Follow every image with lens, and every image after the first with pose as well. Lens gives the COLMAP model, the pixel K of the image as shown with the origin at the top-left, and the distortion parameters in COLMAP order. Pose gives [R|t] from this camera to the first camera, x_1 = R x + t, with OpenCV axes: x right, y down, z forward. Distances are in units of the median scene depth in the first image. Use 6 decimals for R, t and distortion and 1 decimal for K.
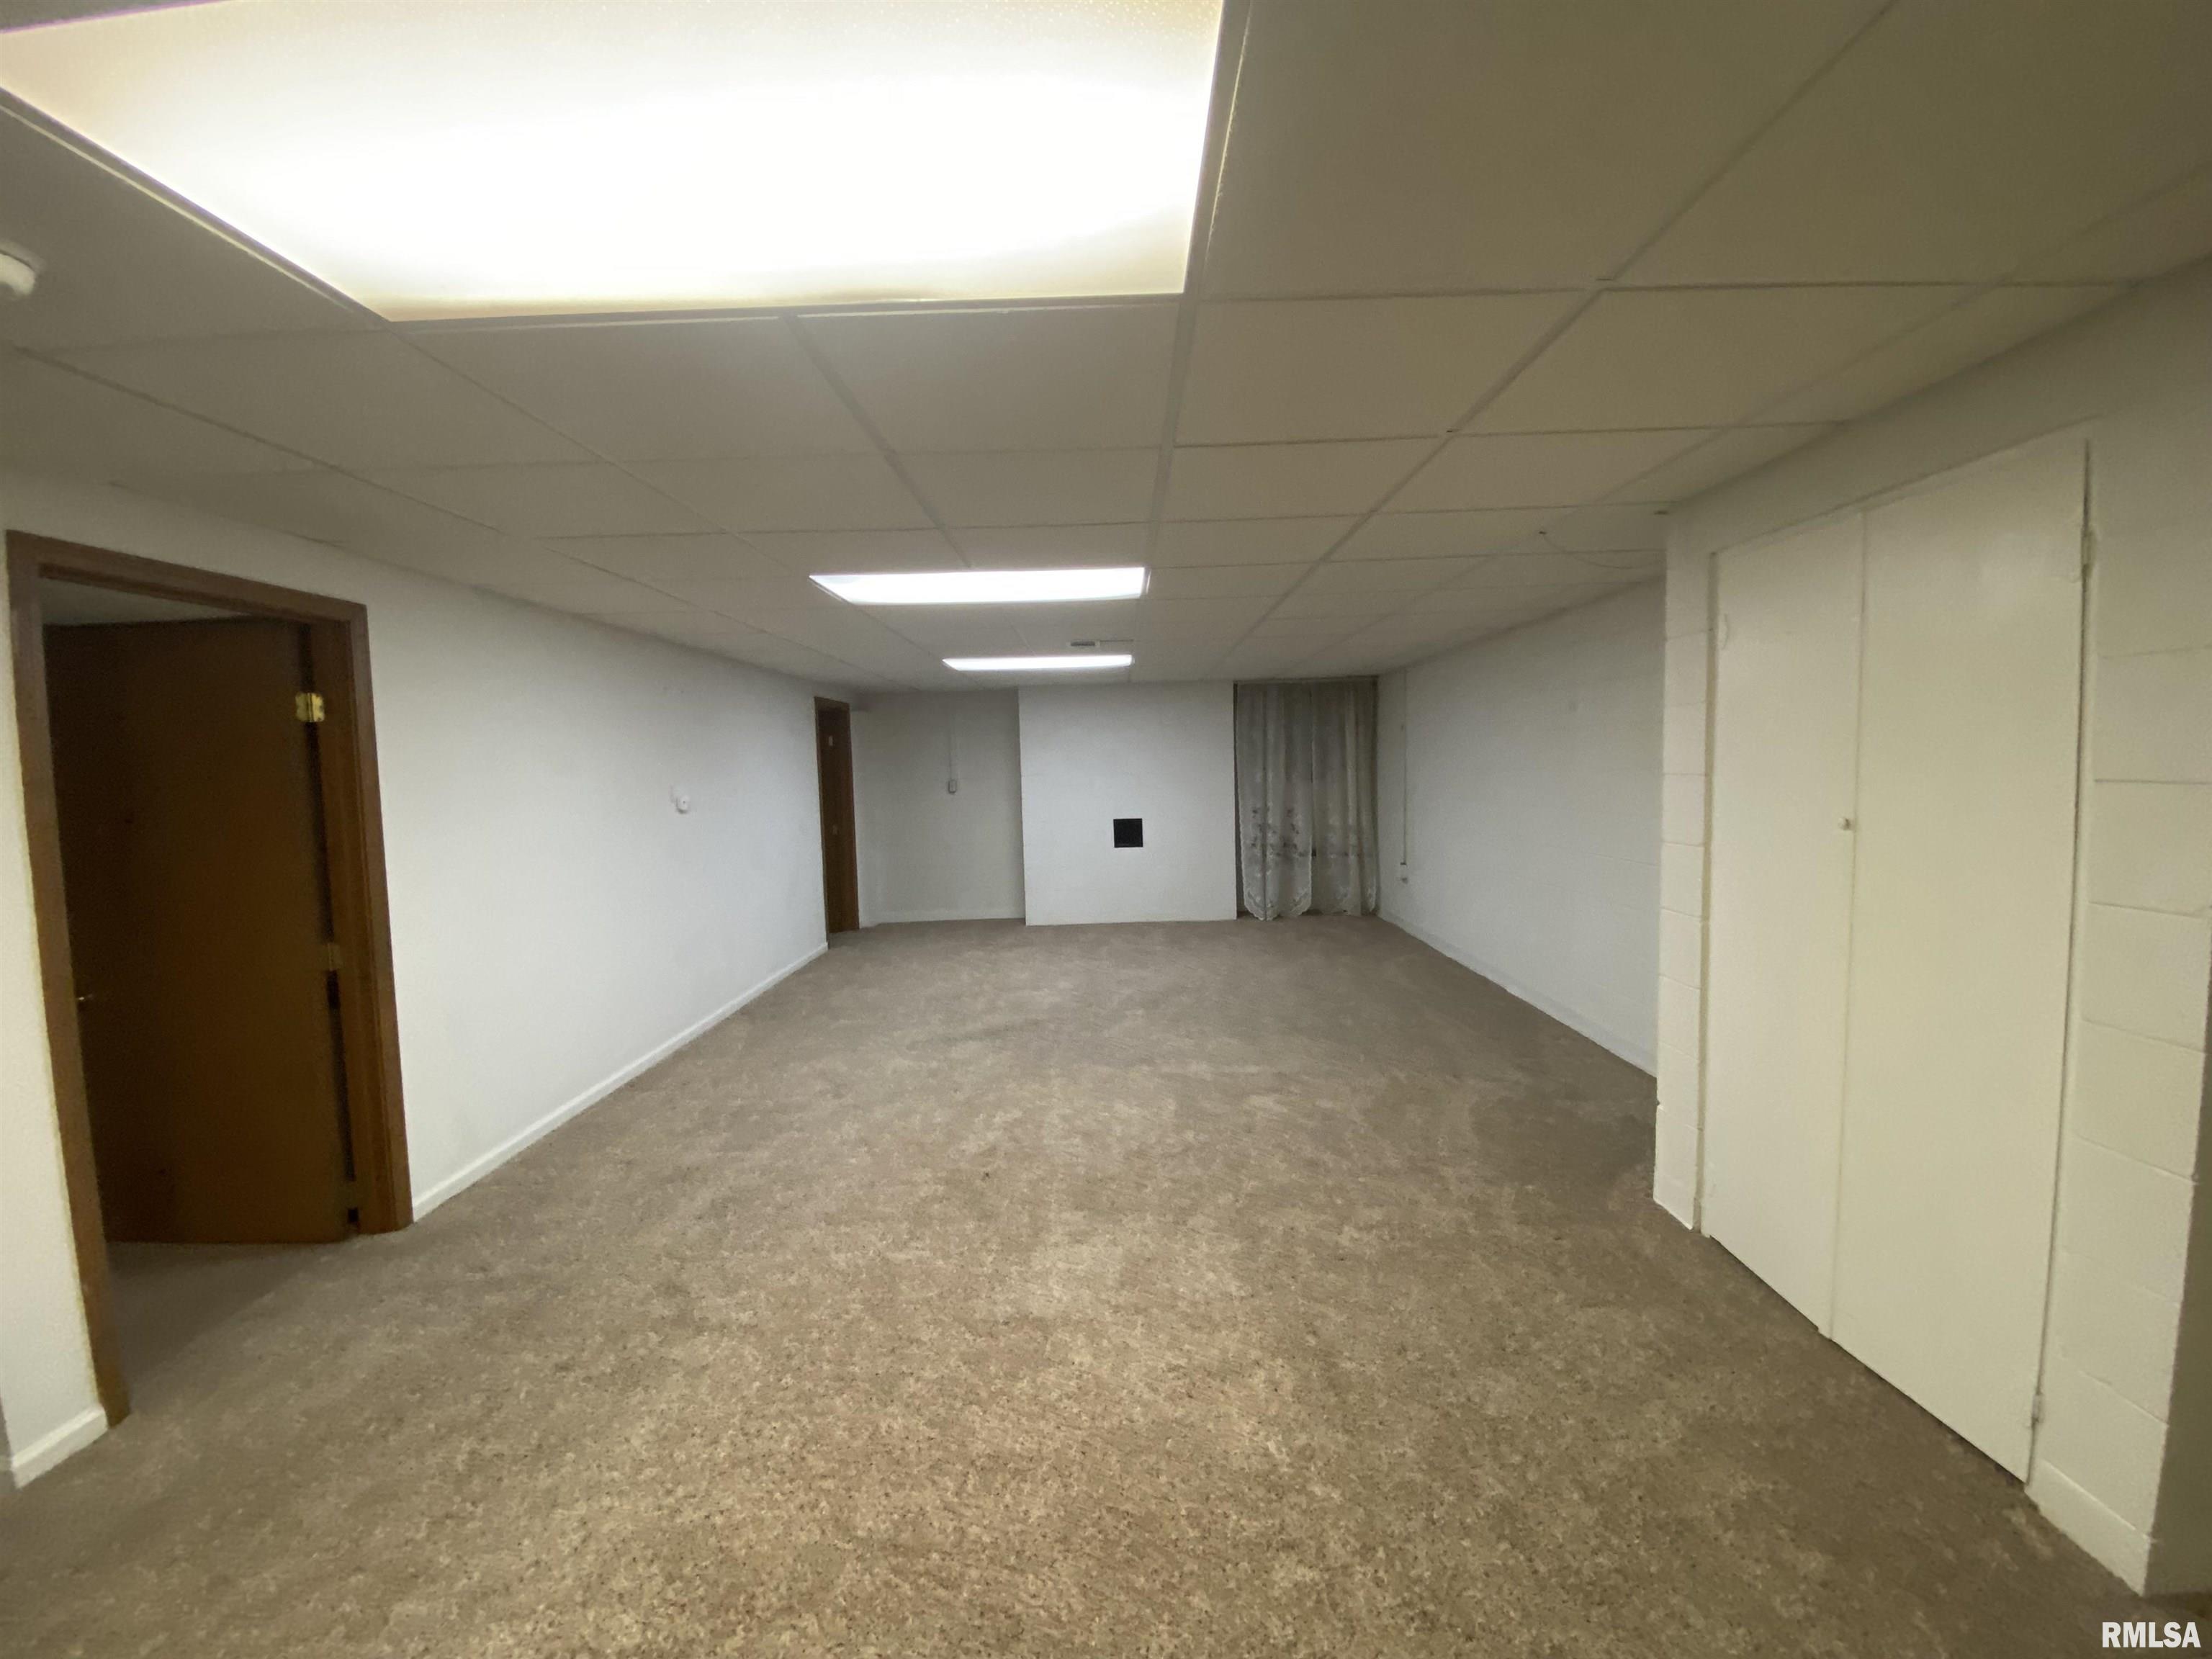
lens RADIAL K [[893.6, 0, 1112.6], [0, 893.6, 831.4], [0, 0, 1]] dist [-0.003009, -0.008405]
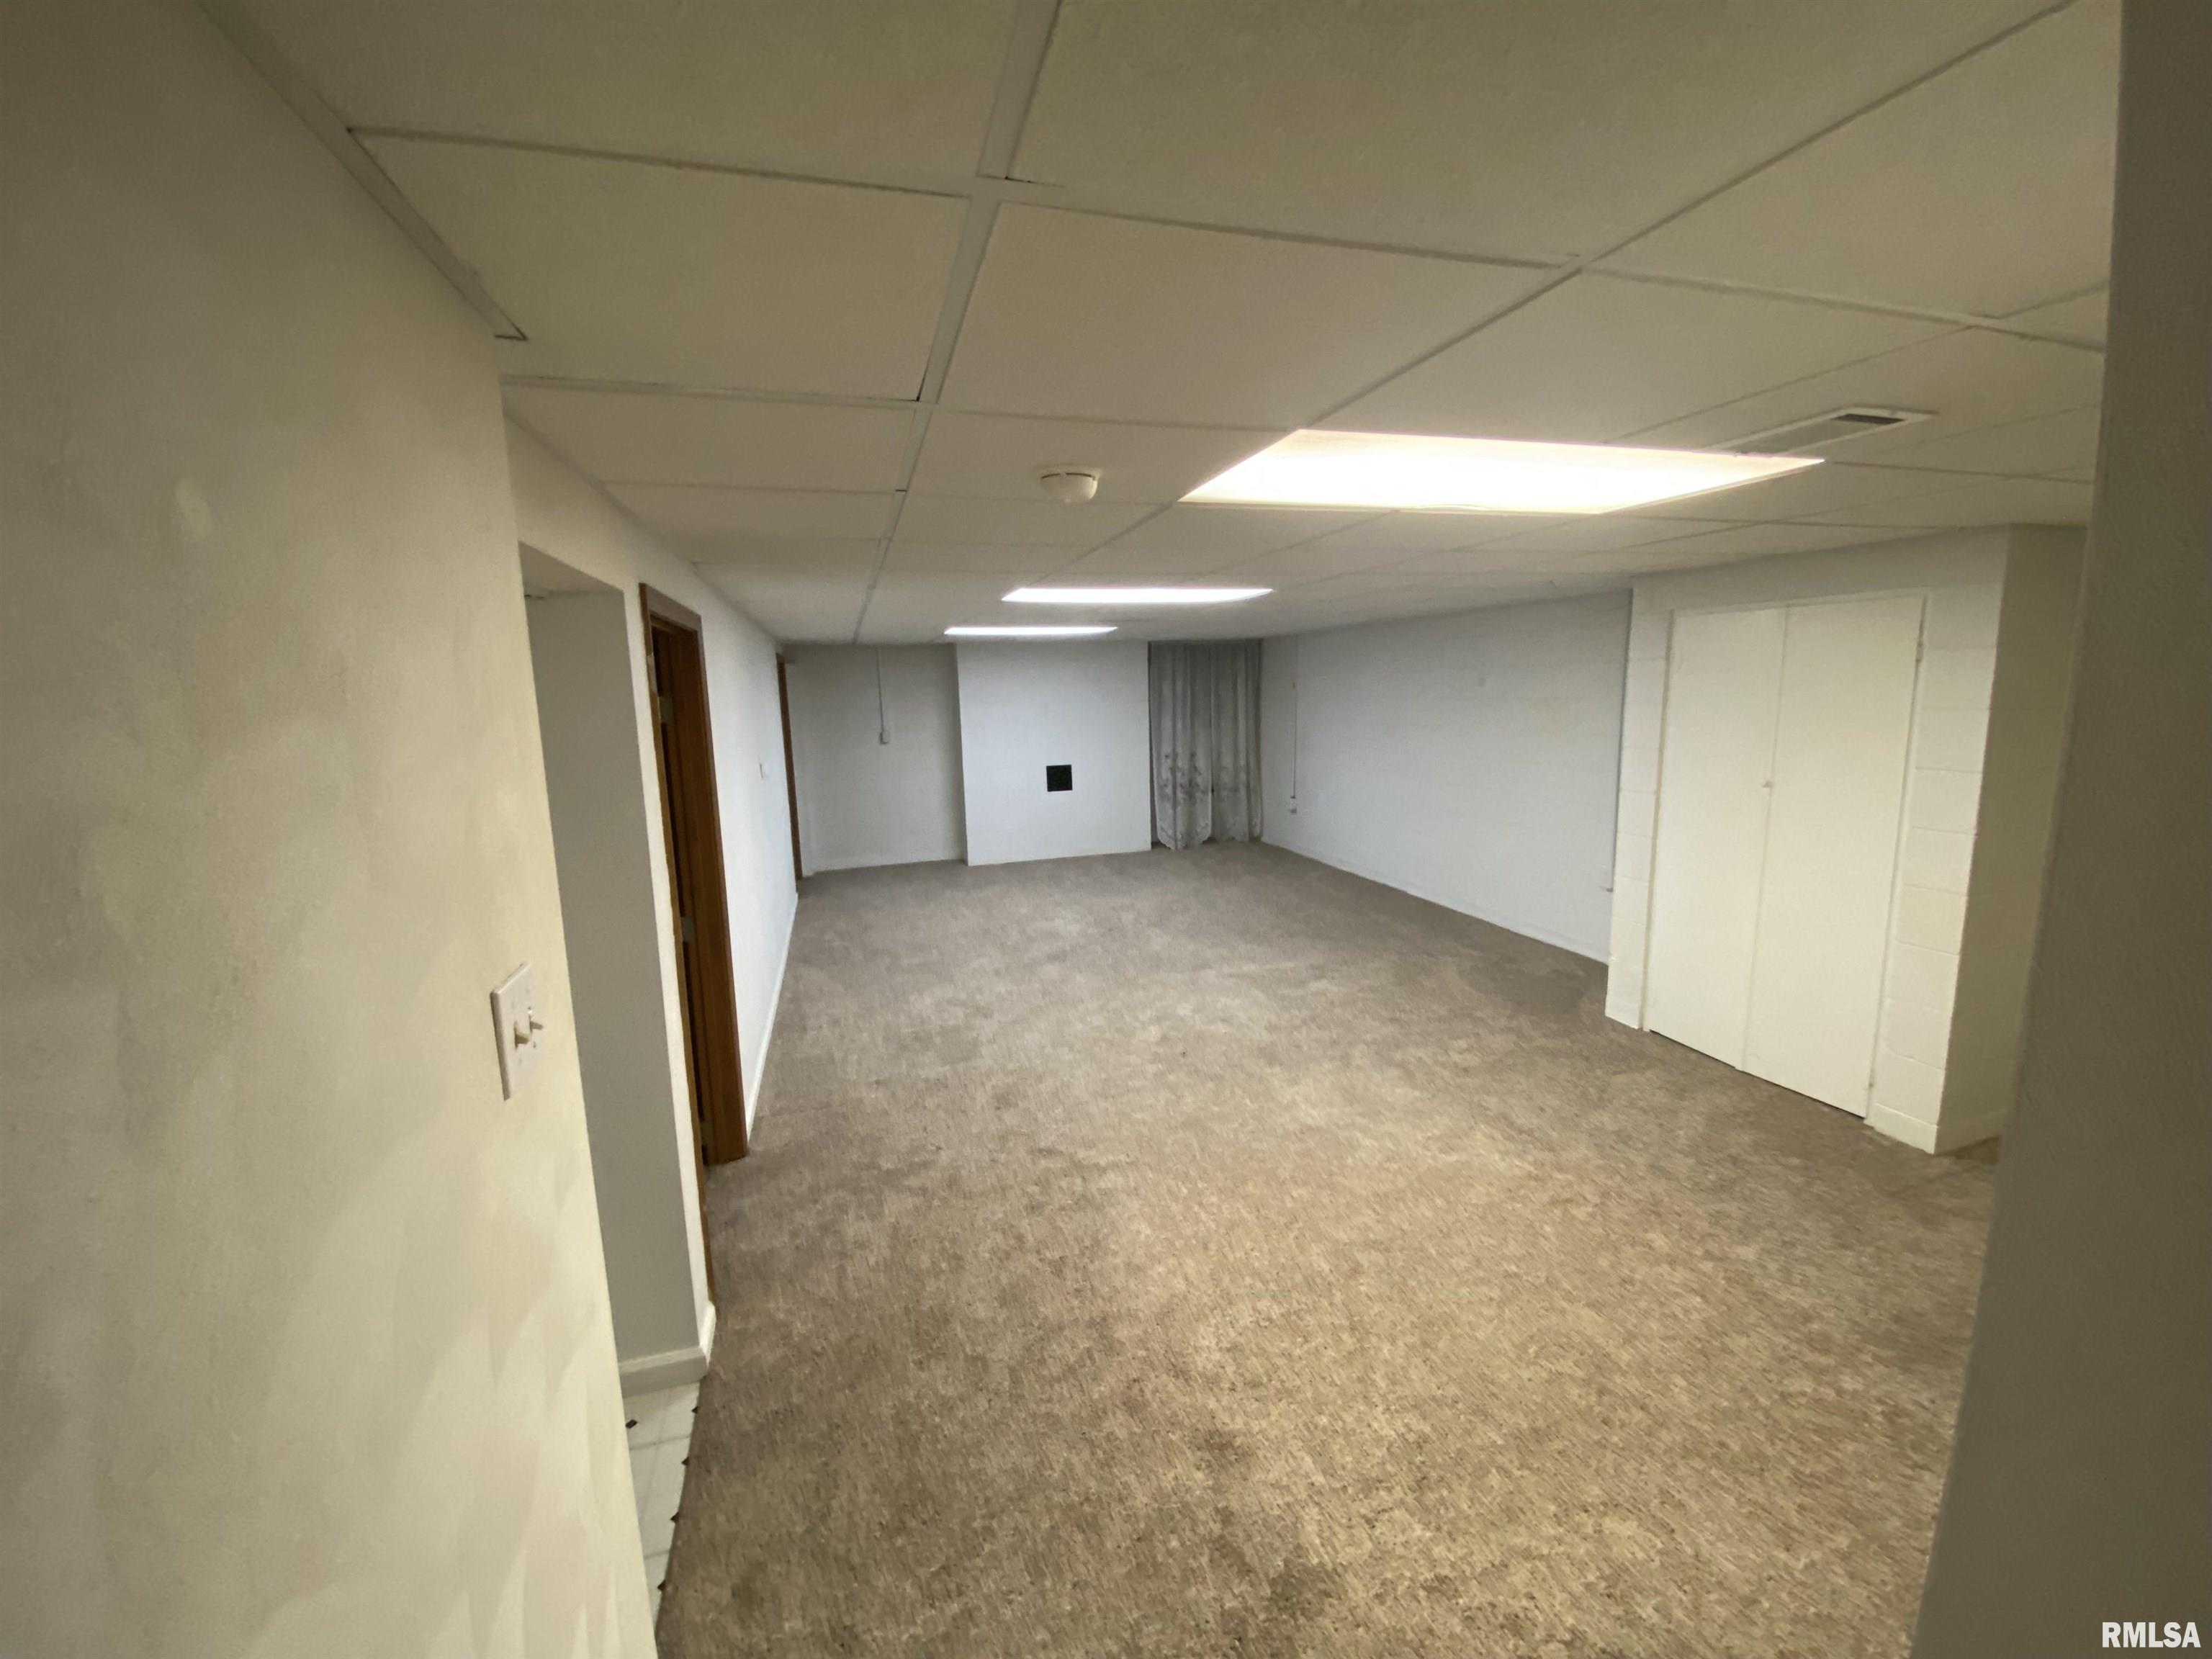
lens RADIAL K [[893.6, 0, 1100.7], [0, 893.6, 819.1], [0, 0, 1]] dist [-0.003009, -0.008405]
pose [[0.958407, -0.042080, 0.282284, -0.516699], [0.023490, 0.997345, 0.068922, -0.046931], [-0.284435, -0.059425, 0.956852, -0.176625]]
